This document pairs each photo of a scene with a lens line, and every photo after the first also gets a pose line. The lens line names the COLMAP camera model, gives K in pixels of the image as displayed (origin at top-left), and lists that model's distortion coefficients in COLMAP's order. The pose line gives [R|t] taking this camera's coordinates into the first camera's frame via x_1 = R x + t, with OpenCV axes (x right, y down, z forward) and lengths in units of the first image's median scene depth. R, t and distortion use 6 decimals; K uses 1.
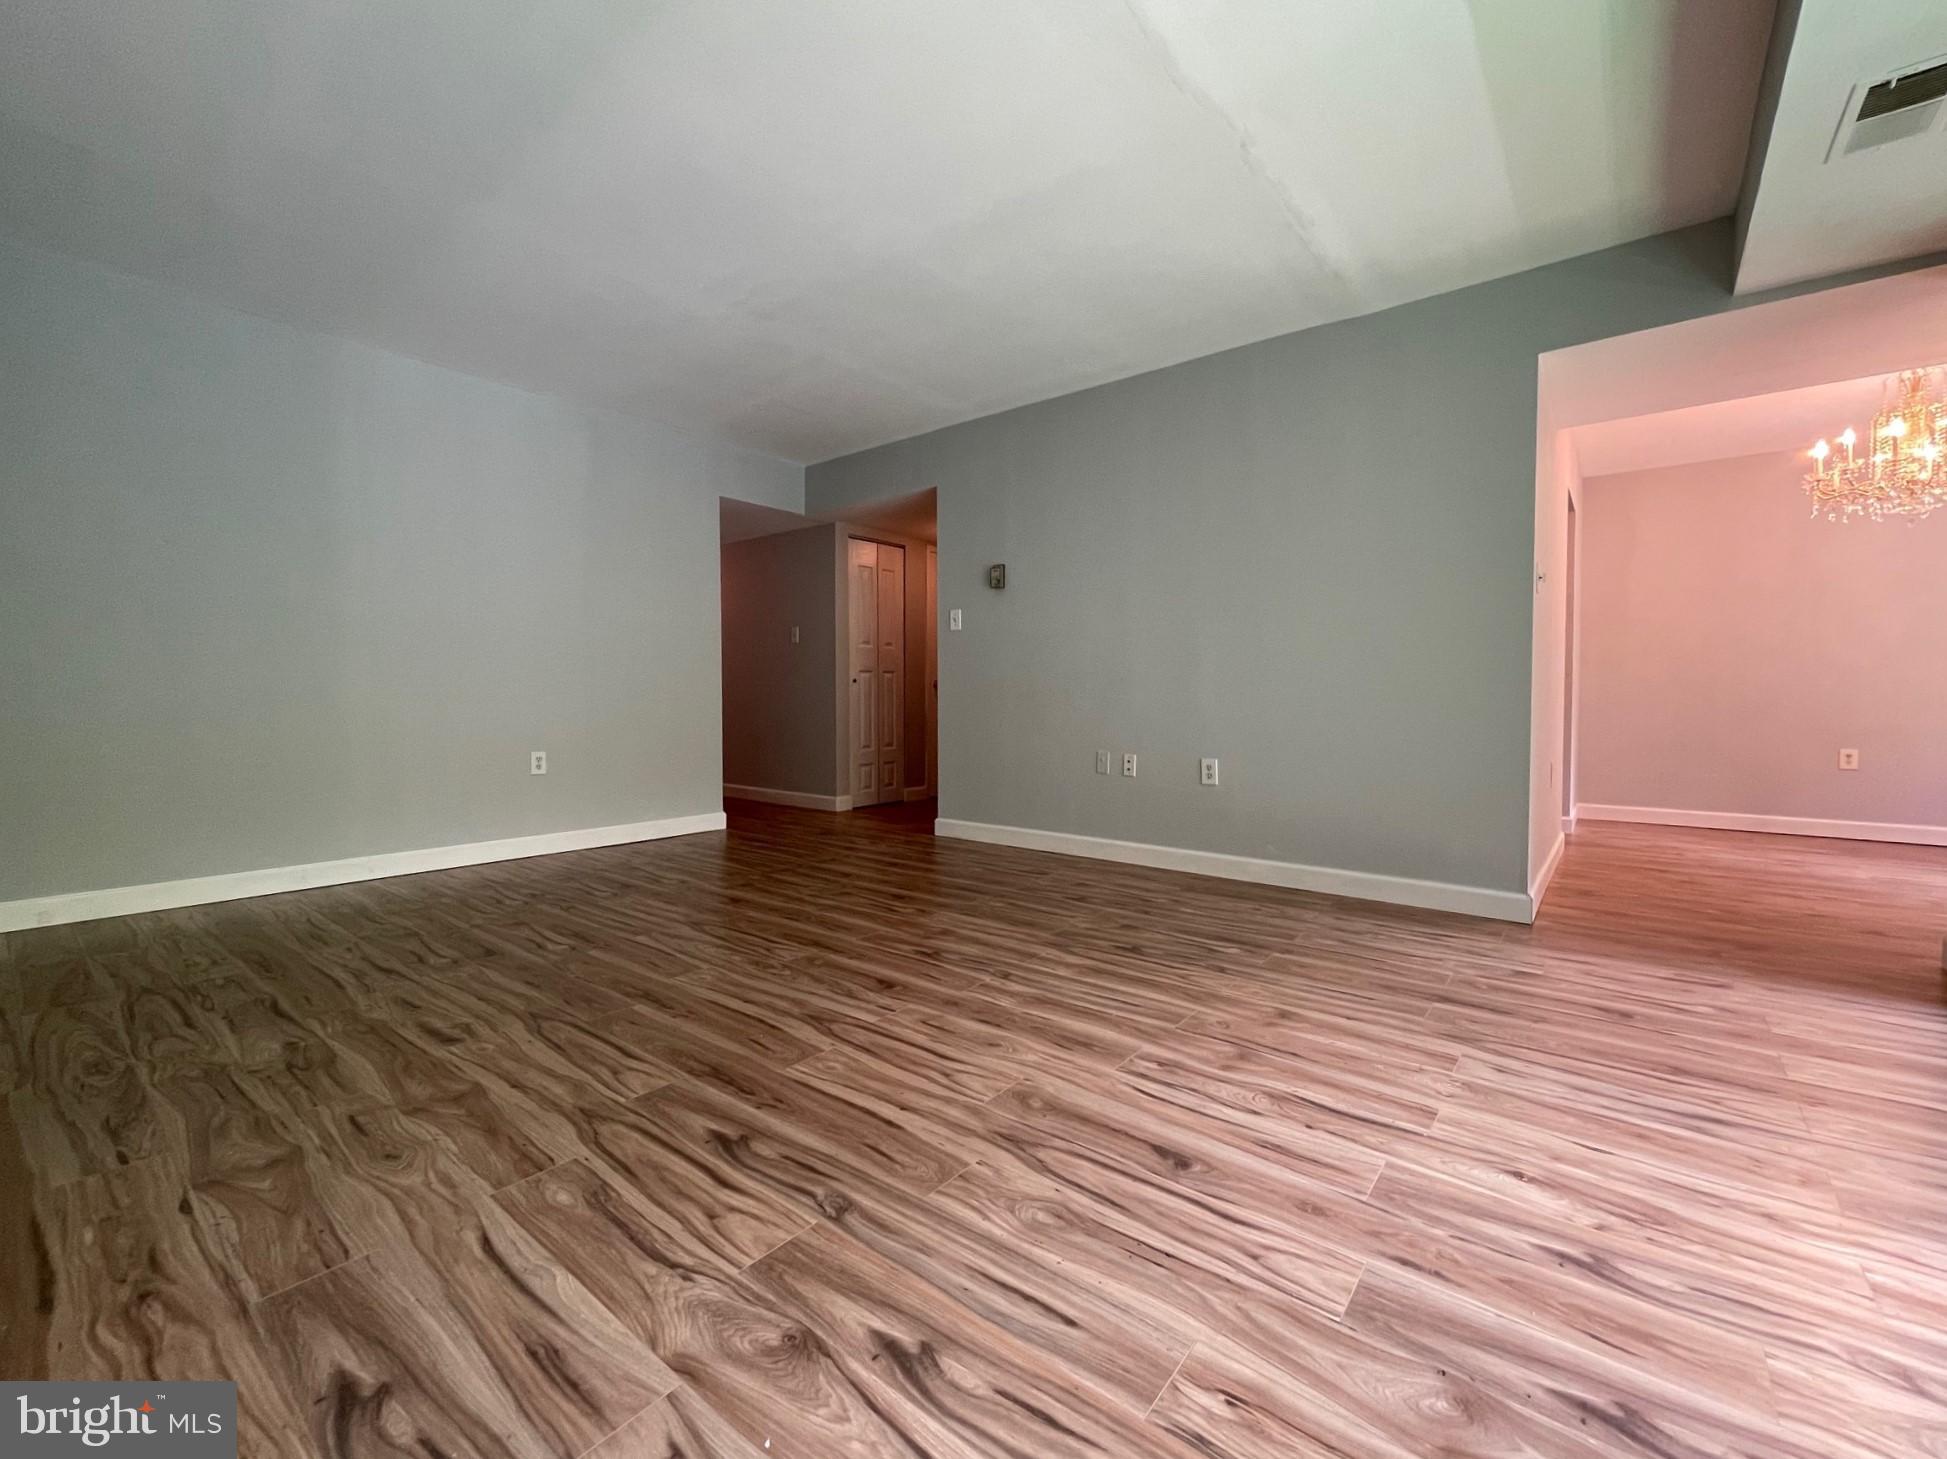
lens RADIAL K [[800.2, 0, 1005.8], [0, 800.2, 731.3], [0, 0, 1]] dist [-0.004072, 0.001508]
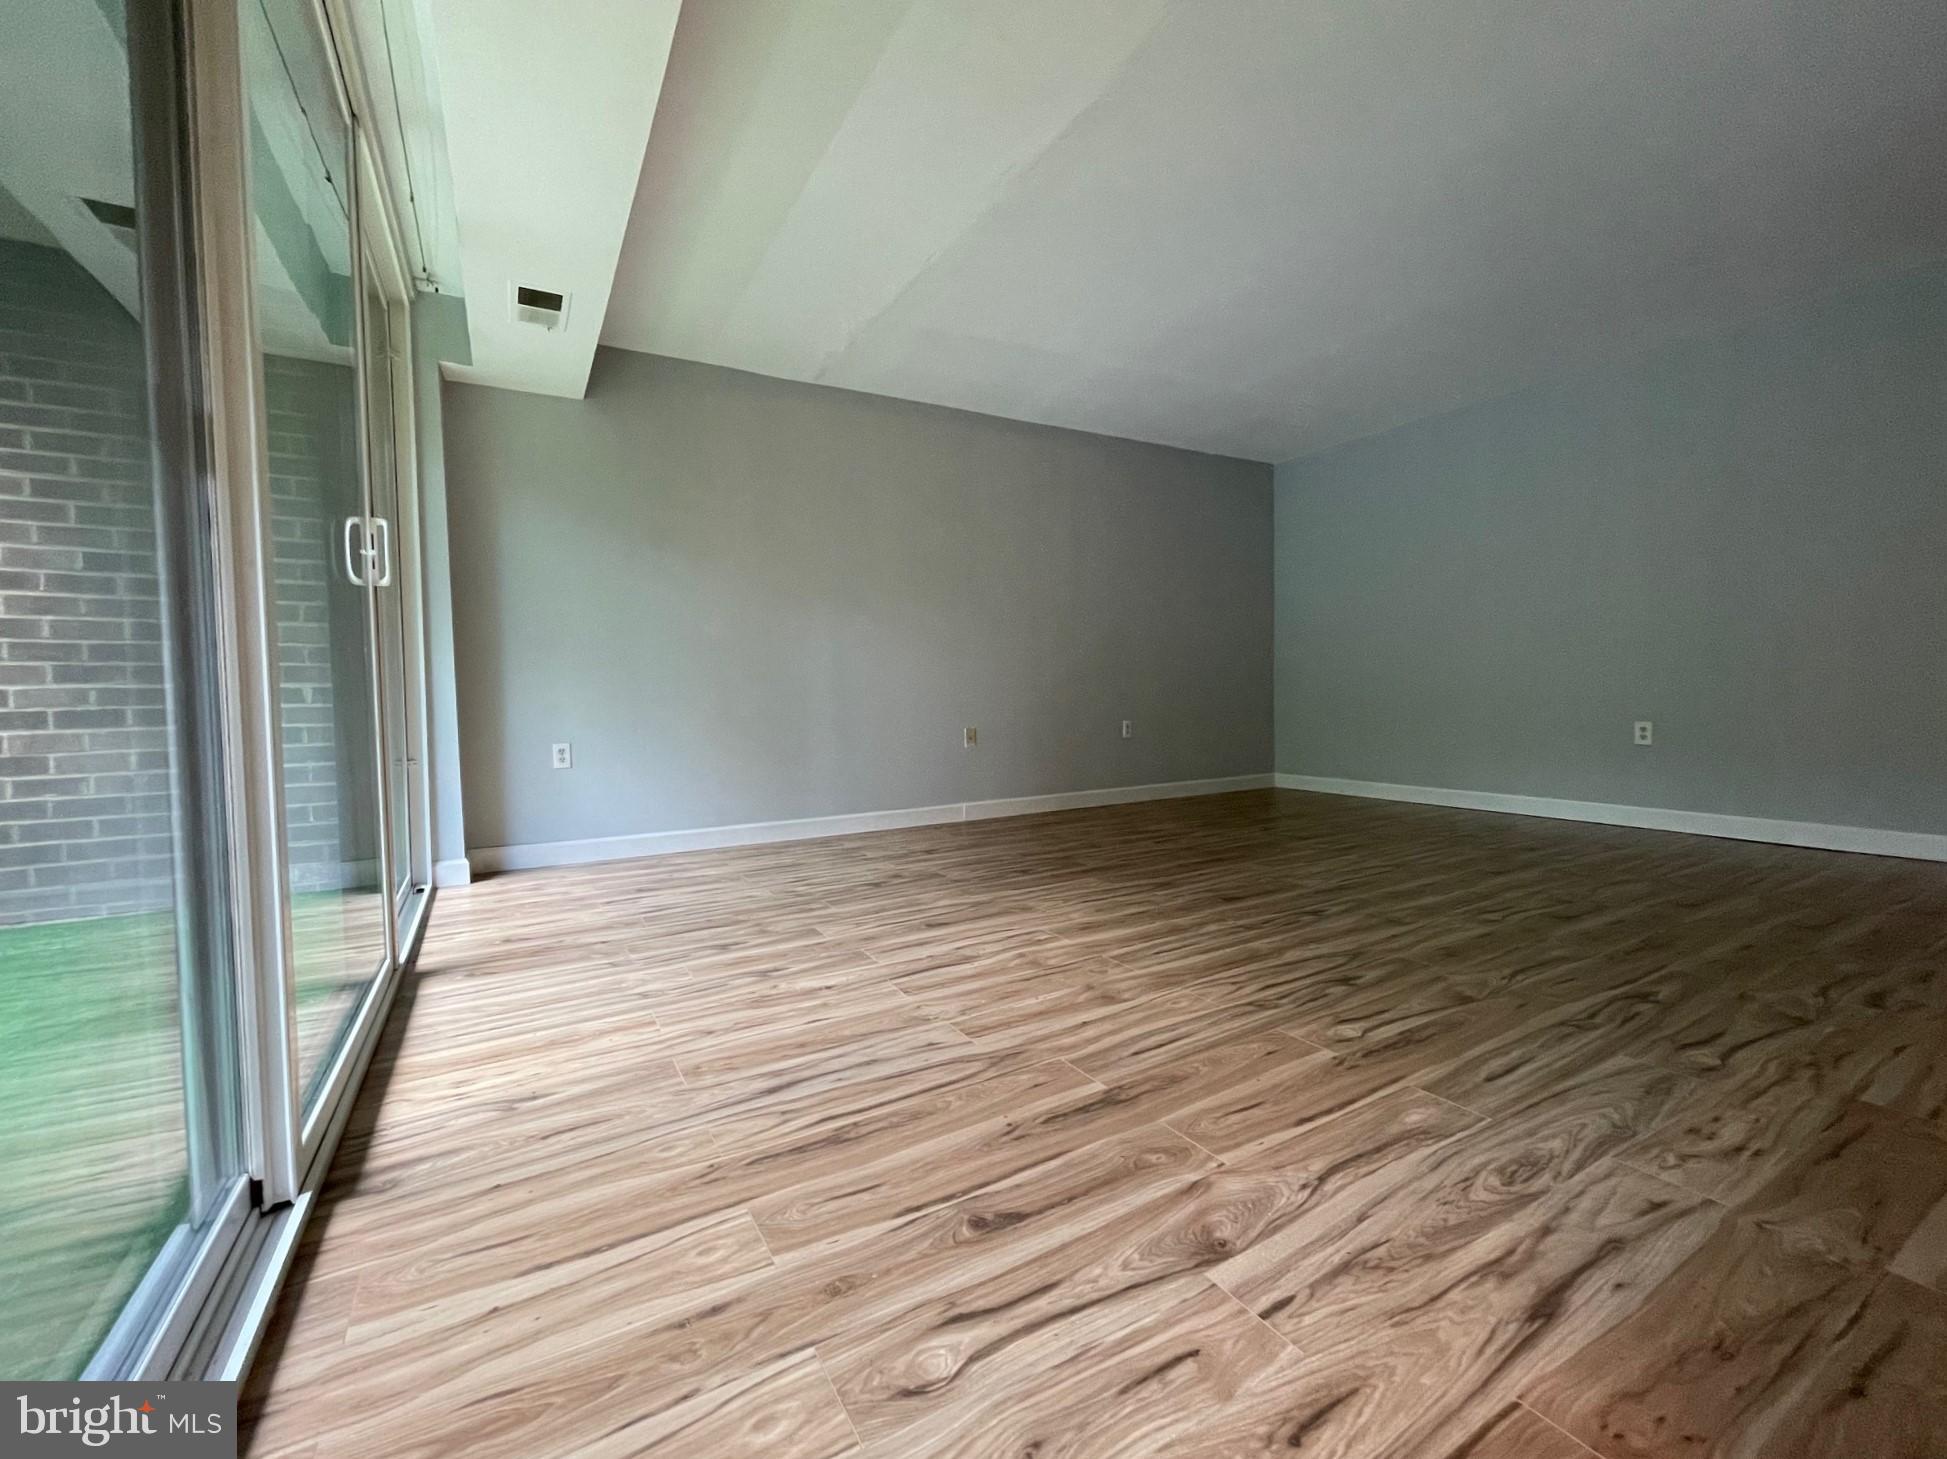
lens RADIAL K [[800.2, 0, 971.5], [0, 800.2, 739.3], [0, 0, 1]] dist [-0.004072, 0.001508]
pose [[-0.371898, 0.058737, -0.926414, 1.340199], [-0.016491, 0.997421, 0.069859, -0.017746], [0.928127, 0.041258, -0.369970, 1.250725]]
